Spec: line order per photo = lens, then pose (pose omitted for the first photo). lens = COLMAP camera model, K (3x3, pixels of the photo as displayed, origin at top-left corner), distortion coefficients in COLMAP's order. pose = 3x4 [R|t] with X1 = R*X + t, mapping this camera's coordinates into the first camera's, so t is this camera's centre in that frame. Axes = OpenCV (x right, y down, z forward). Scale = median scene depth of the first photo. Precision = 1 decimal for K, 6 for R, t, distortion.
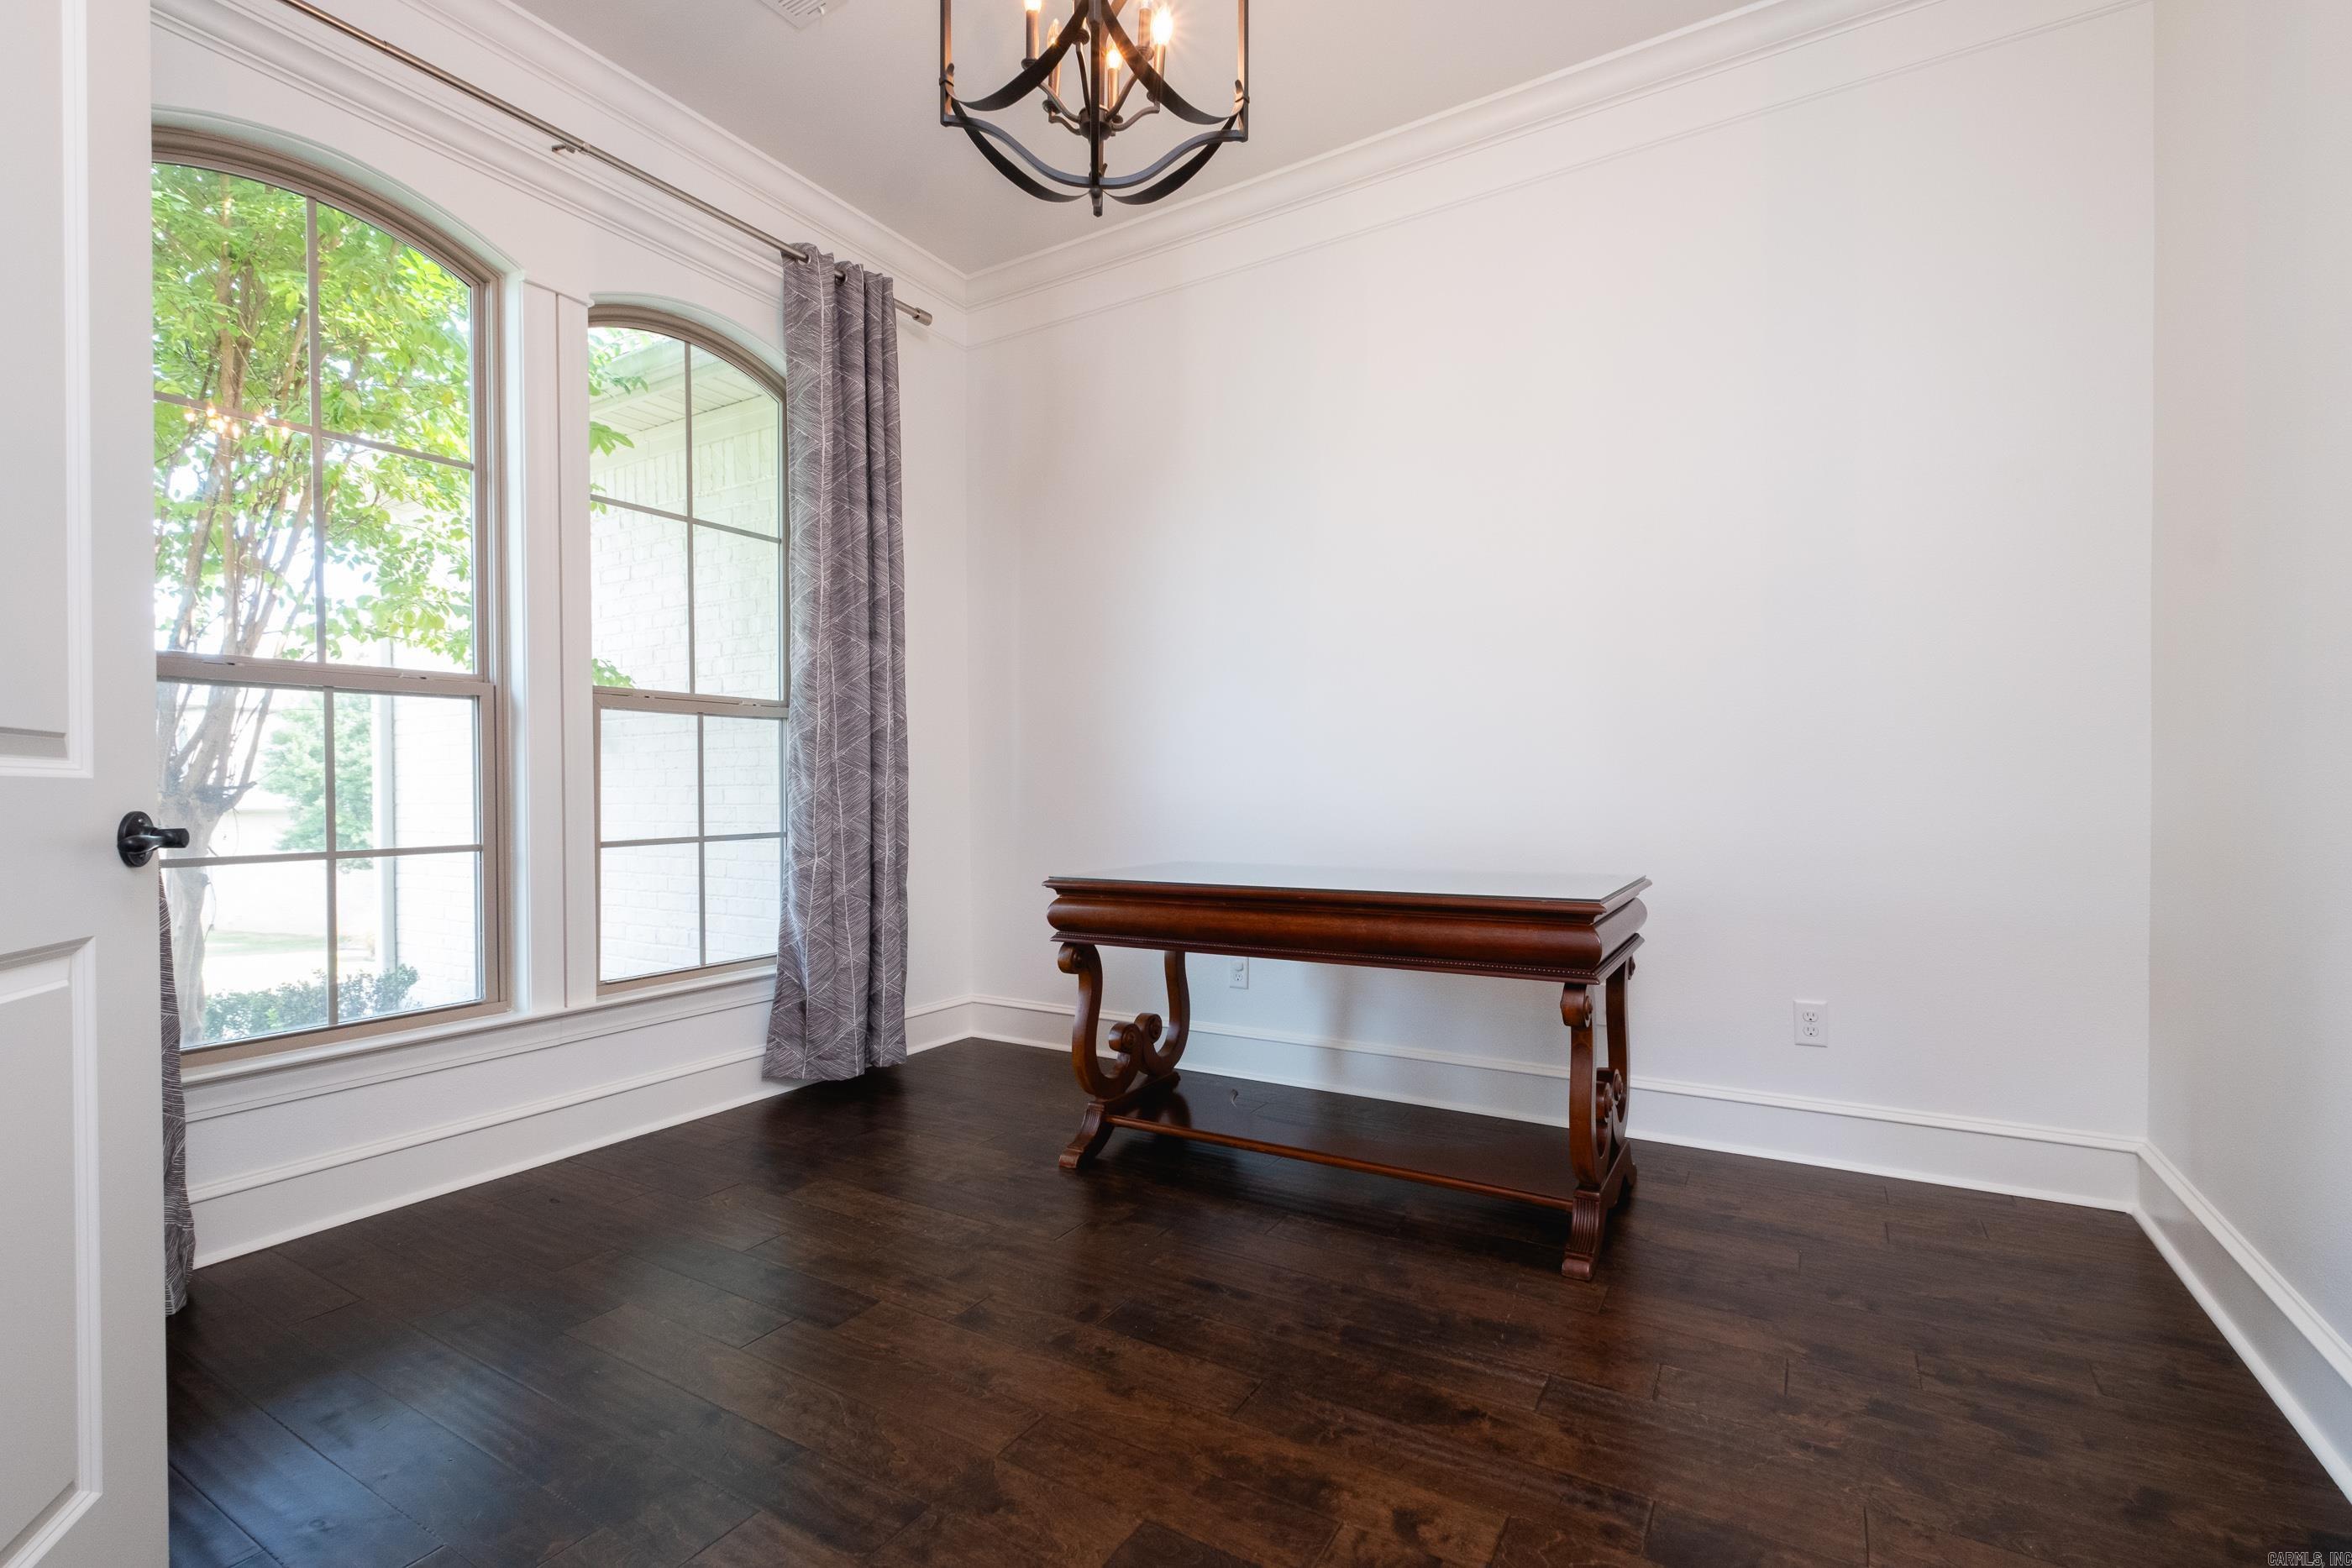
lens RADIAL K [[1020.3, 0, 1164.2], [0, 1020.3, 804.6], [0, 0, 1]] dist [0.008682, -0.003674]
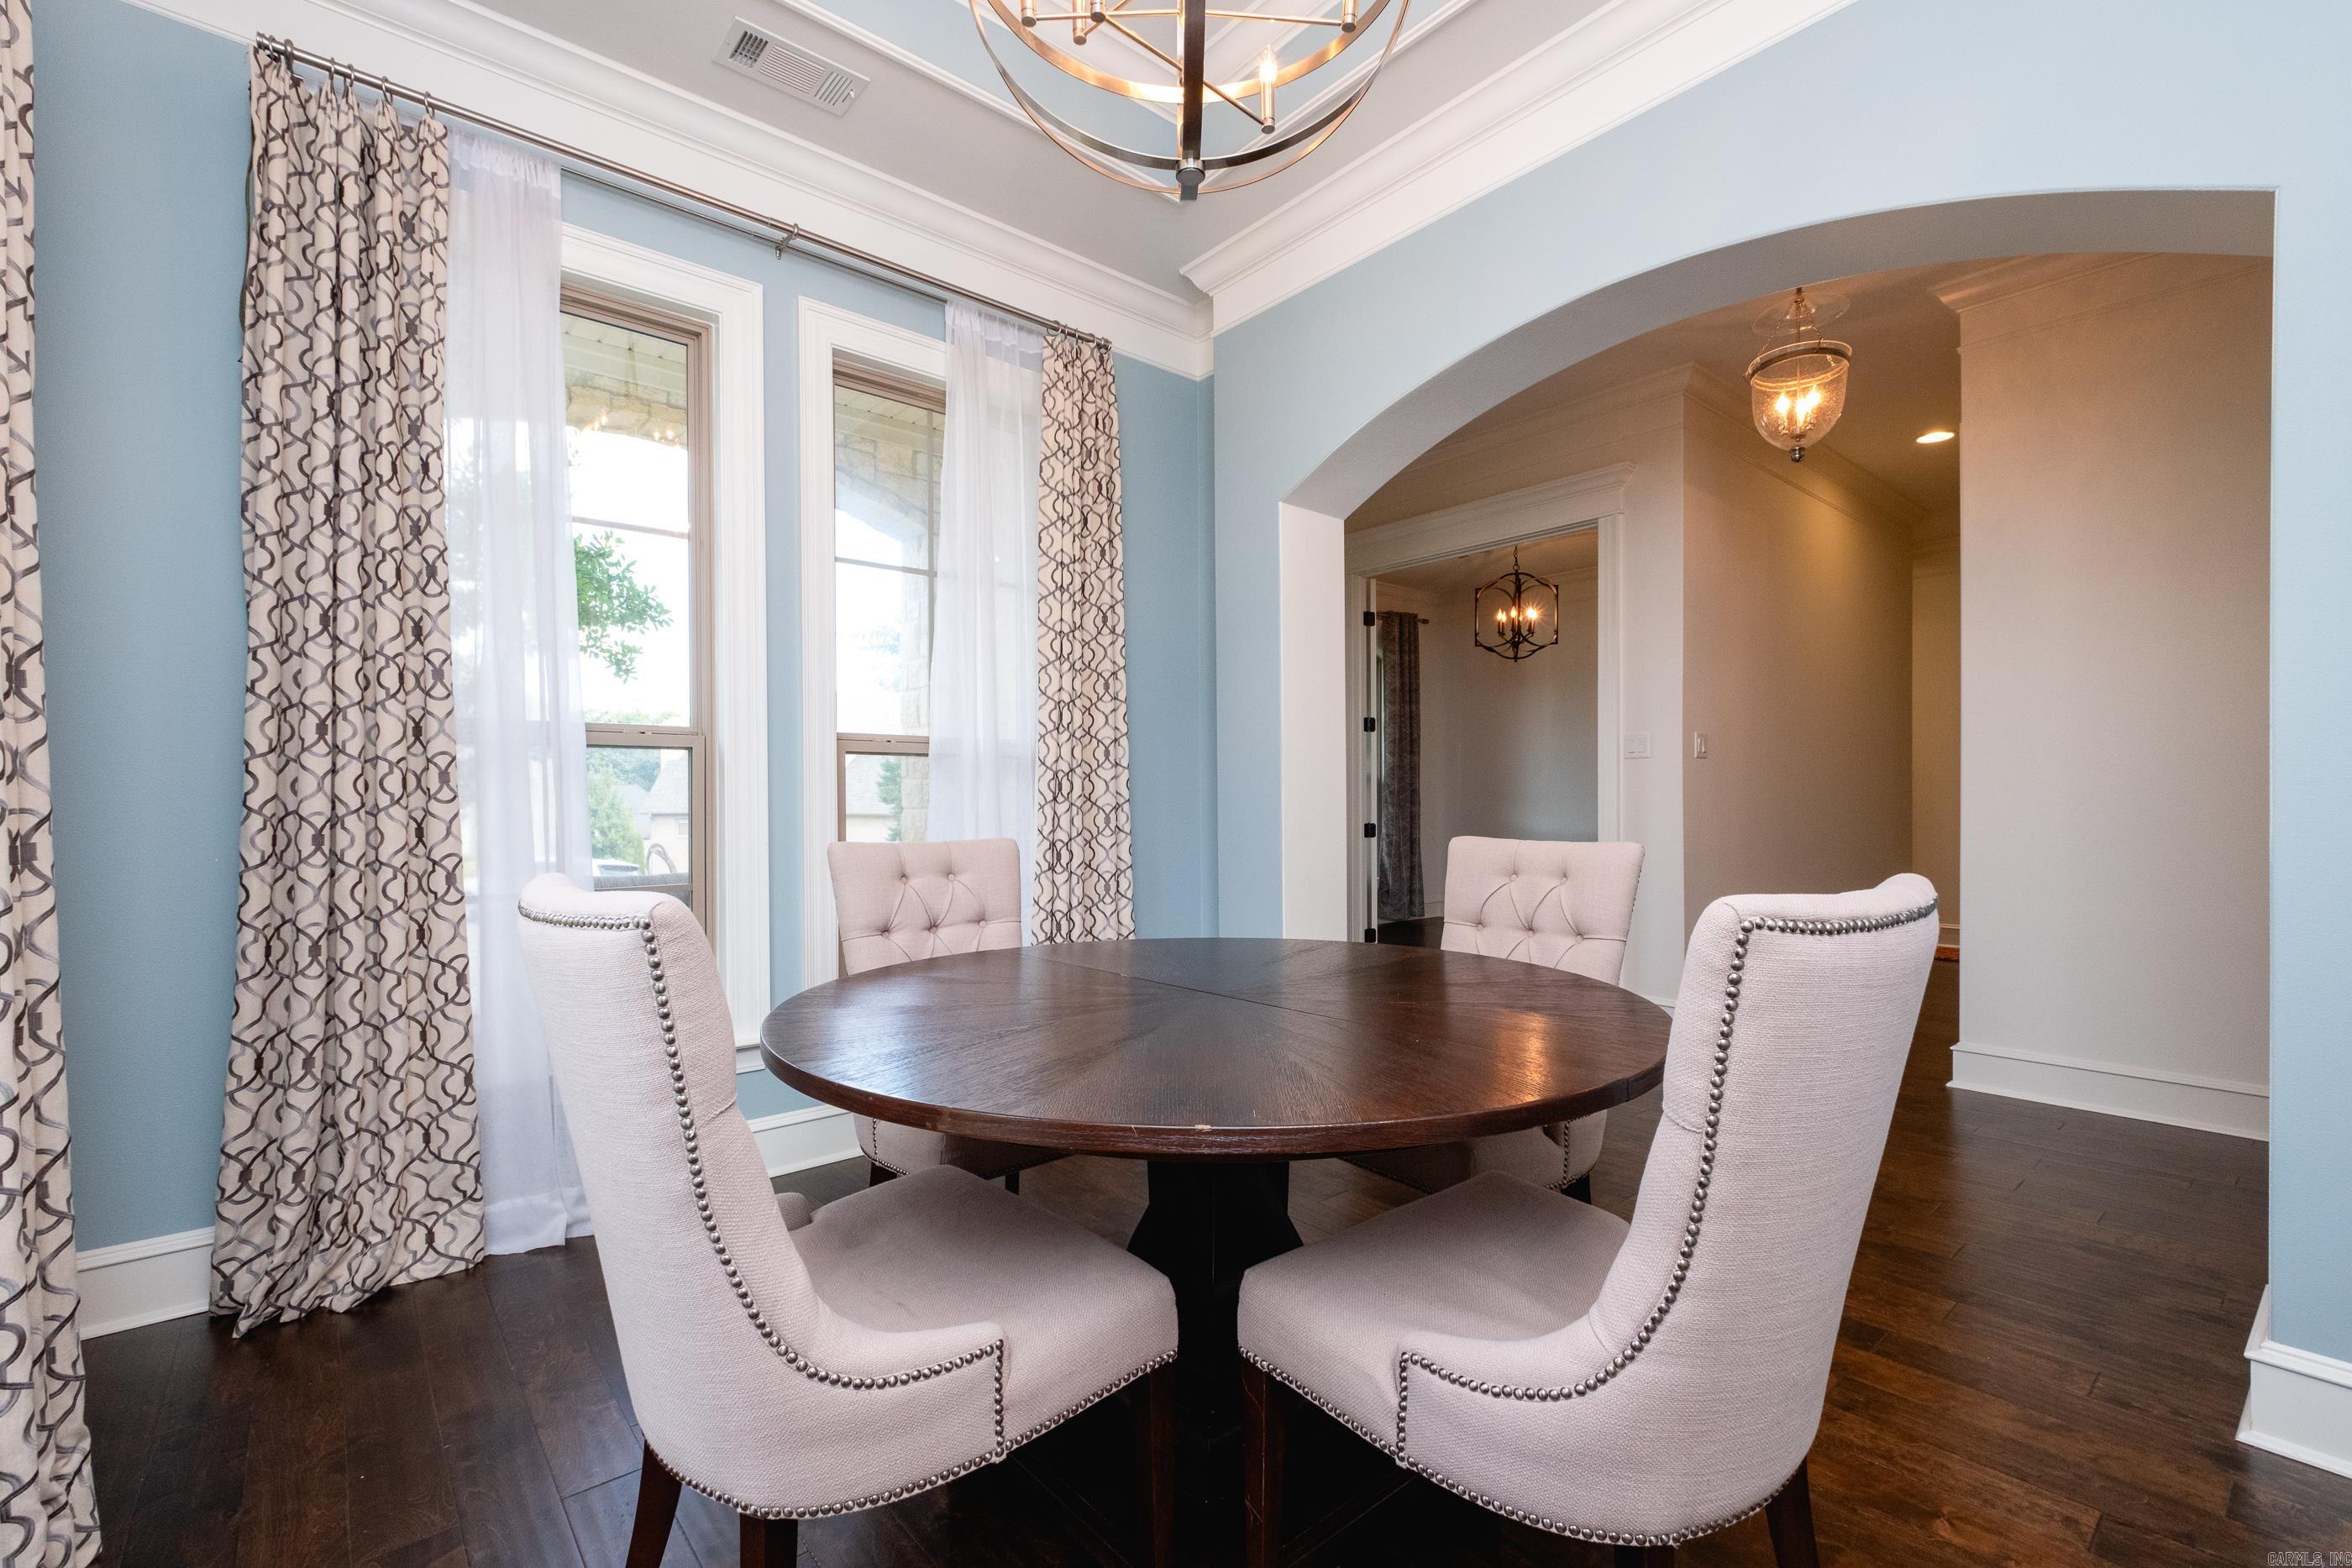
lens RADIAL K [[1020.3, 0, 1178.0], [0, 1020.3, 803.6], [0, 0, 1]] dist [0.008682, -0.003674]
pose [[0.952597, 0.004870, -0.304196, -0.059484], [-0.008613, 0.999903, -0.010964, -0.001454], [0.304113, 0.013065, 0.952547, -1.709578]]
